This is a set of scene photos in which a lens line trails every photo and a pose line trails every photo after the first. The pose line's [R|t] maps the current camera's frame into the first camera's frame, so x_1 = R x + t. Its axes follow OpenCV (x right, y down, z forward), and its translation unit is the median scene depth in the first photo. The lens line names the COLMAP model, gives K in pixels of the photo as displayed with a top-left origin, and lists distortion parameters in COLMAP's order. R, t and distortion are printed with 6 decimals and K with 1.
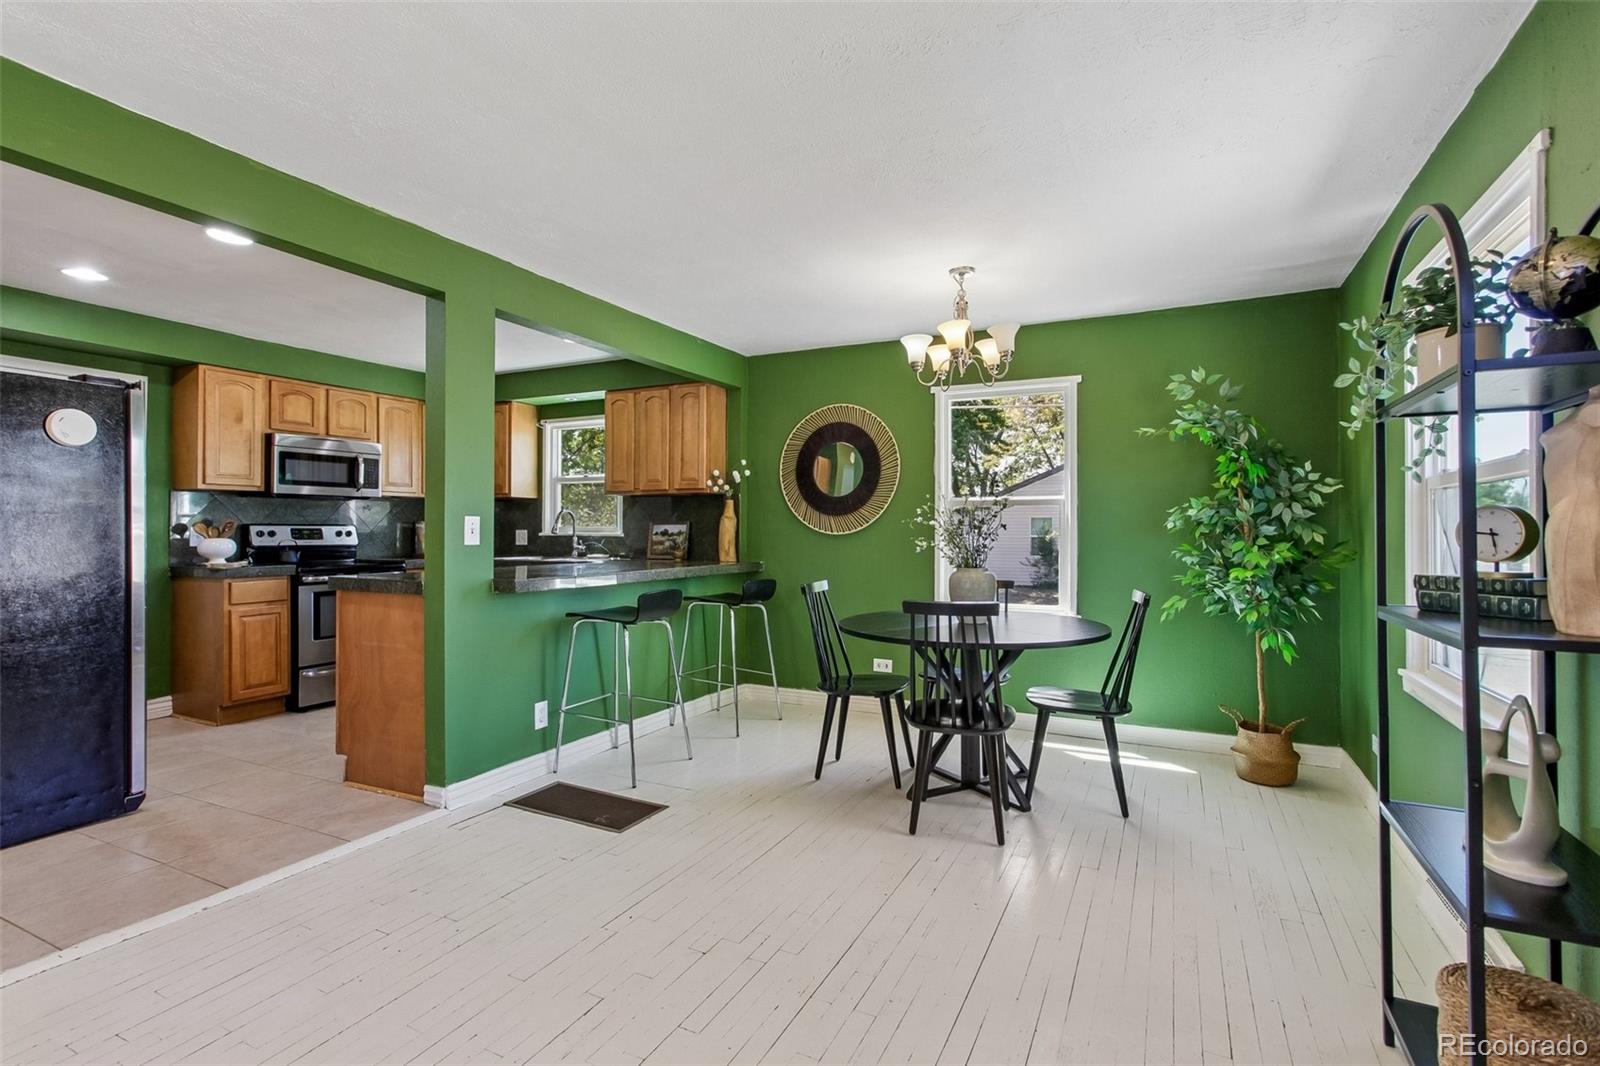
lens RADIAL K [[772.3, 0, 779.5], [0, 772.3, 518.0], [0, 0, 1]] dist [-0.019797, 0.025299]
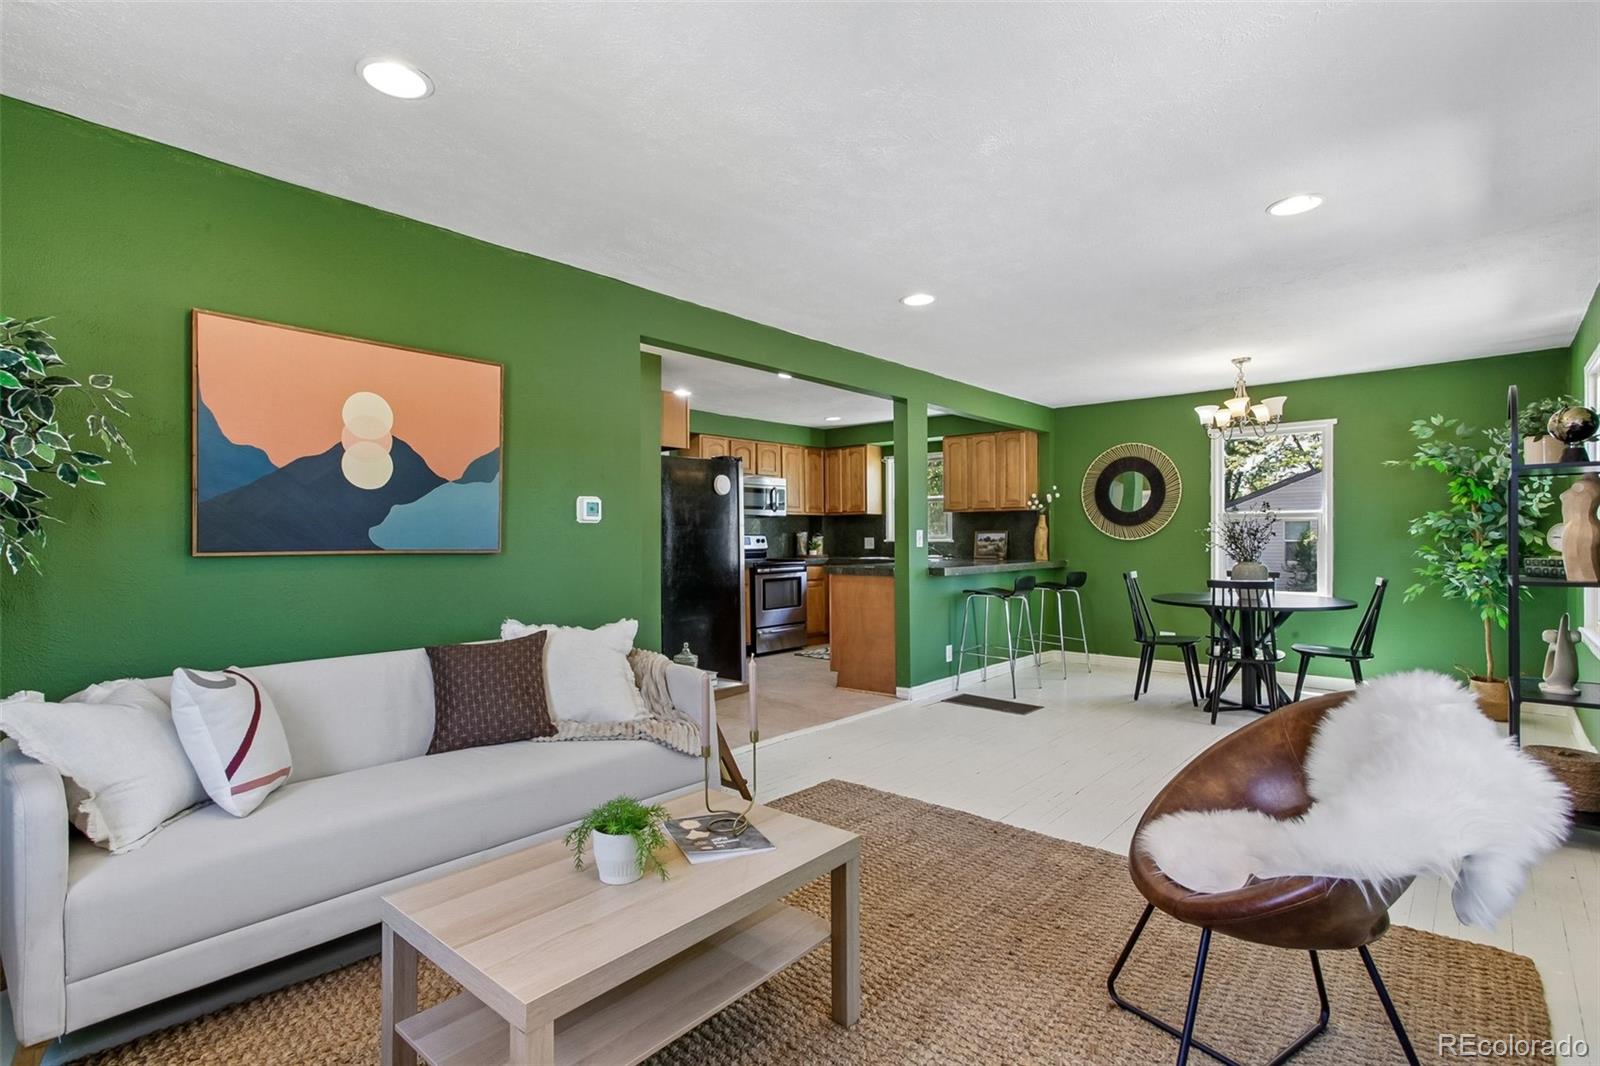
lens RADIAL K [[783.0, 0, 800.0], [0, 783.0, 533.0], [0, 0, 1]] dist [0.026500, 0.000506]
pose [[0.973019, -0.006715, -0.230627, -0.171552], [0.009328, 0.999904, 0.010241, -0.010246], [0.230536, -0.012116, 0.972988, -0.480259]]
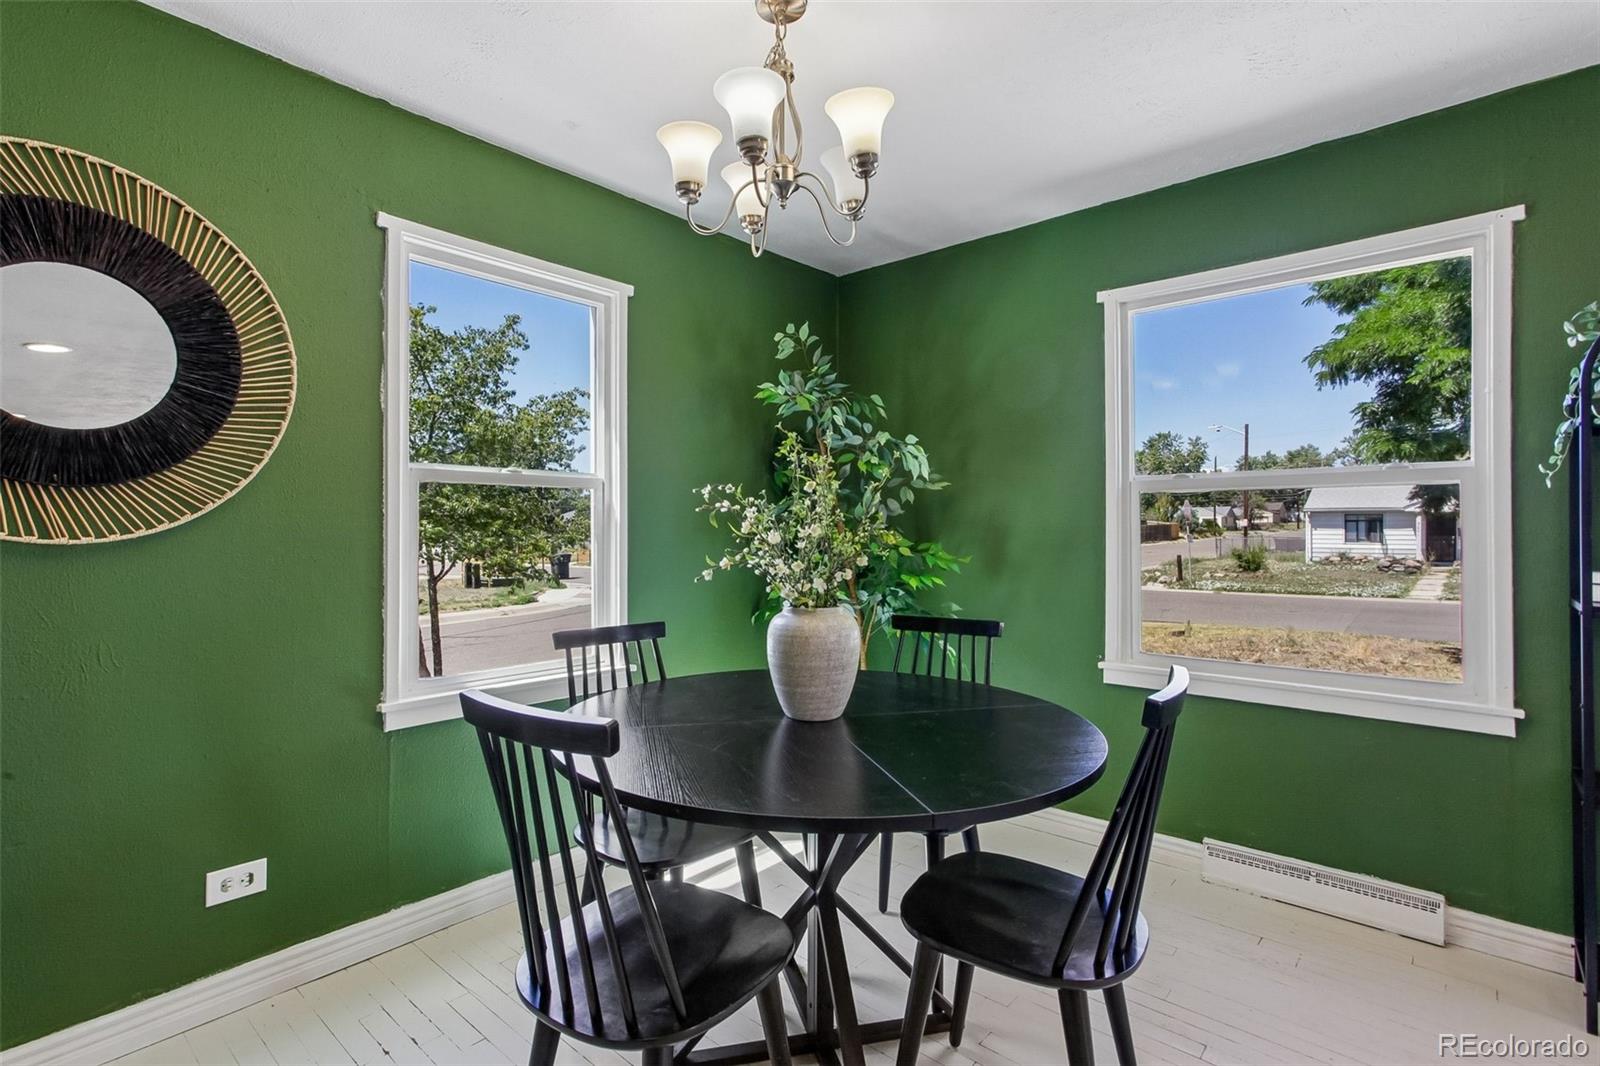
lens RADIAL K [[772.3, 0, 779.5], [0, 772.3, 518.0], [0, 0, 1]] dist [-0.019797, 0.025299]
pose [[0.250992, 0.010986, 0.967927, -0.170812], [-0.015354, 0.999855, -0.007367, 0.008304], [-0.967867, -0.013013, 0.251125, 0.634550]]
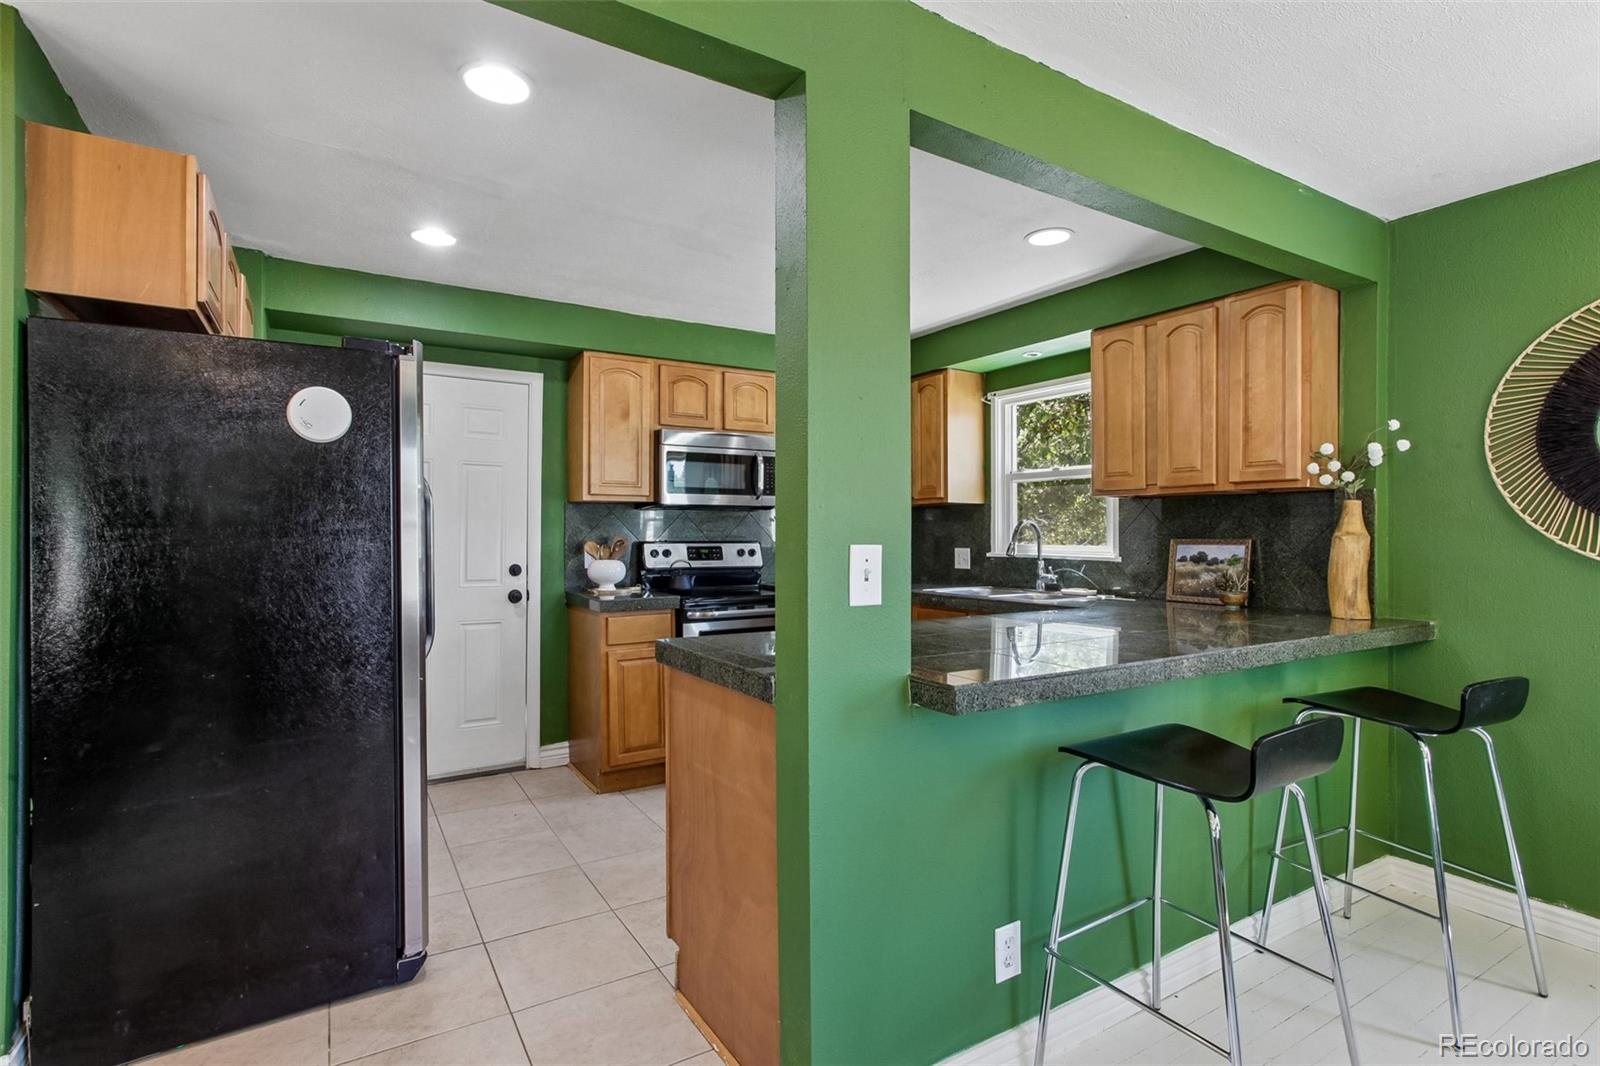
lens RADIAL K [[772.3, 0, 779.5], [0, 772.3, 518.0], [0, 0, 1]] dist [-0.019797, 0.025299]
pose [[0.851143, -0.009987, -0.524839, -0.128583], [0.007036, 0.999946, -0.007618, -0.010577], [0.524887, 0.002791, 0.851167, 0.375884]]
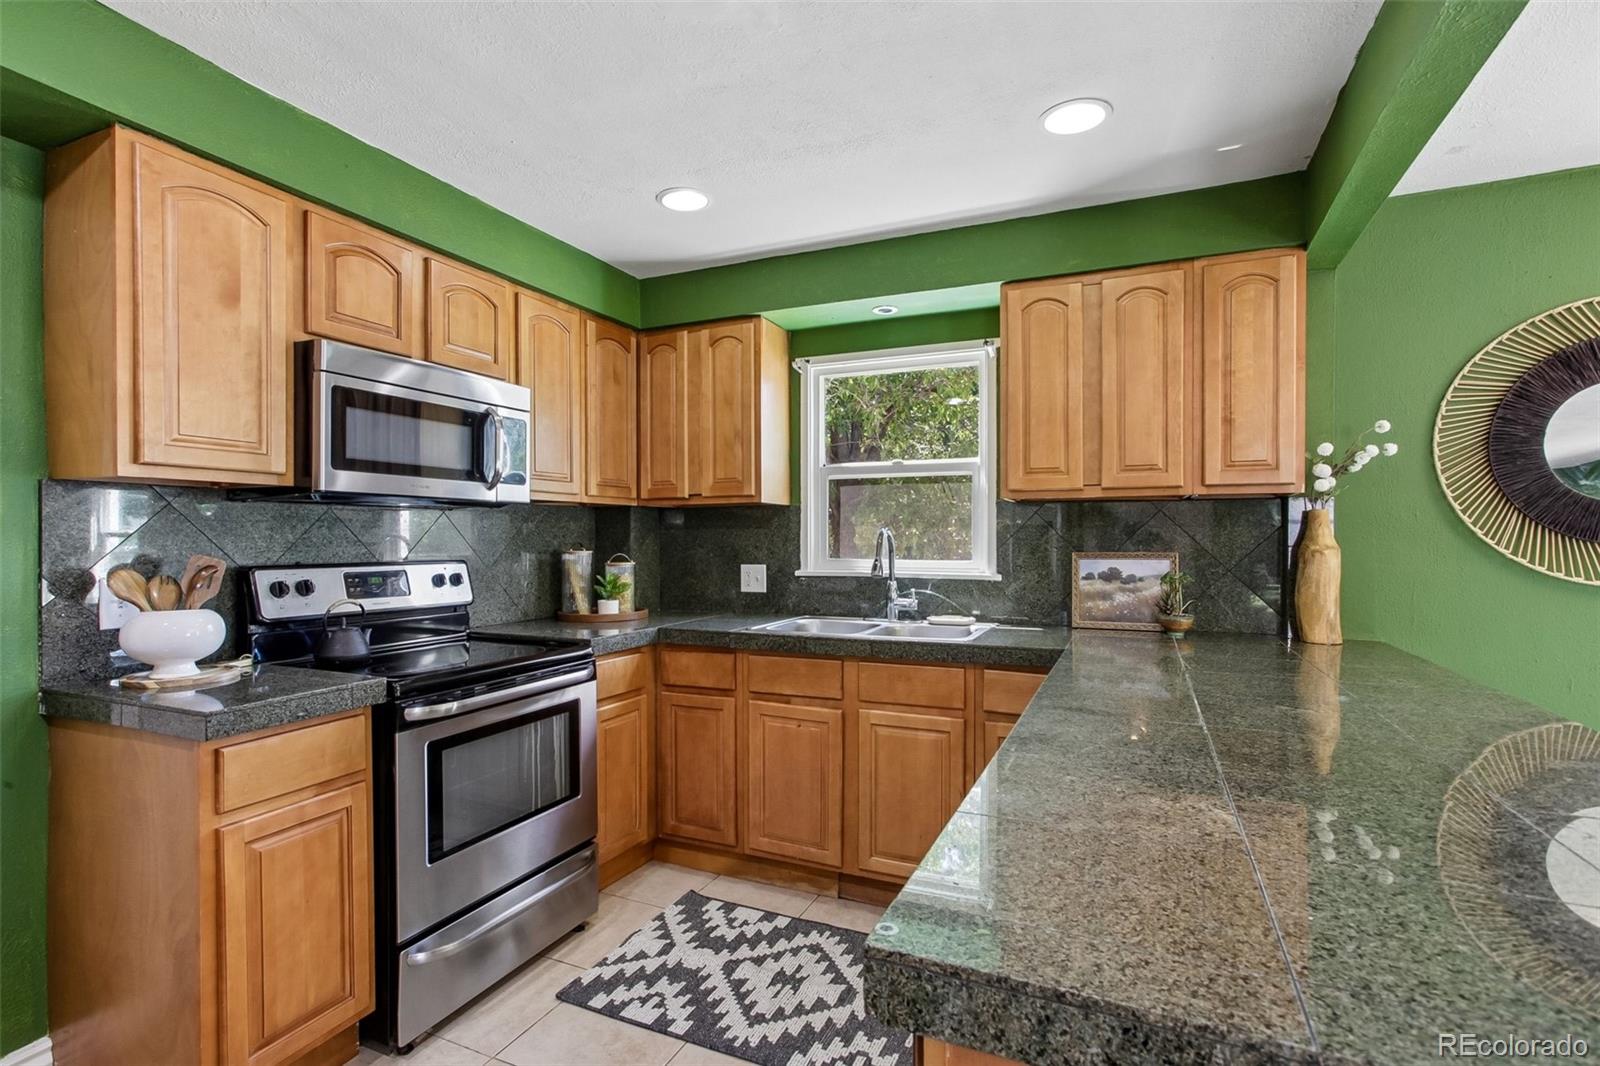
lens RADIAL K [[774.8, 0, 780.2], [0, 774.8, 535.8], [0, 0, 1]] dist [-0.024511, 0.024635]
pose [[0.998852, -0.000972, 0.047895, -0.436123], [0.000371, 0.999921, 0.012546, -0.014181], [-0.047904, -0.012514, 0.998774, 0.587428]]
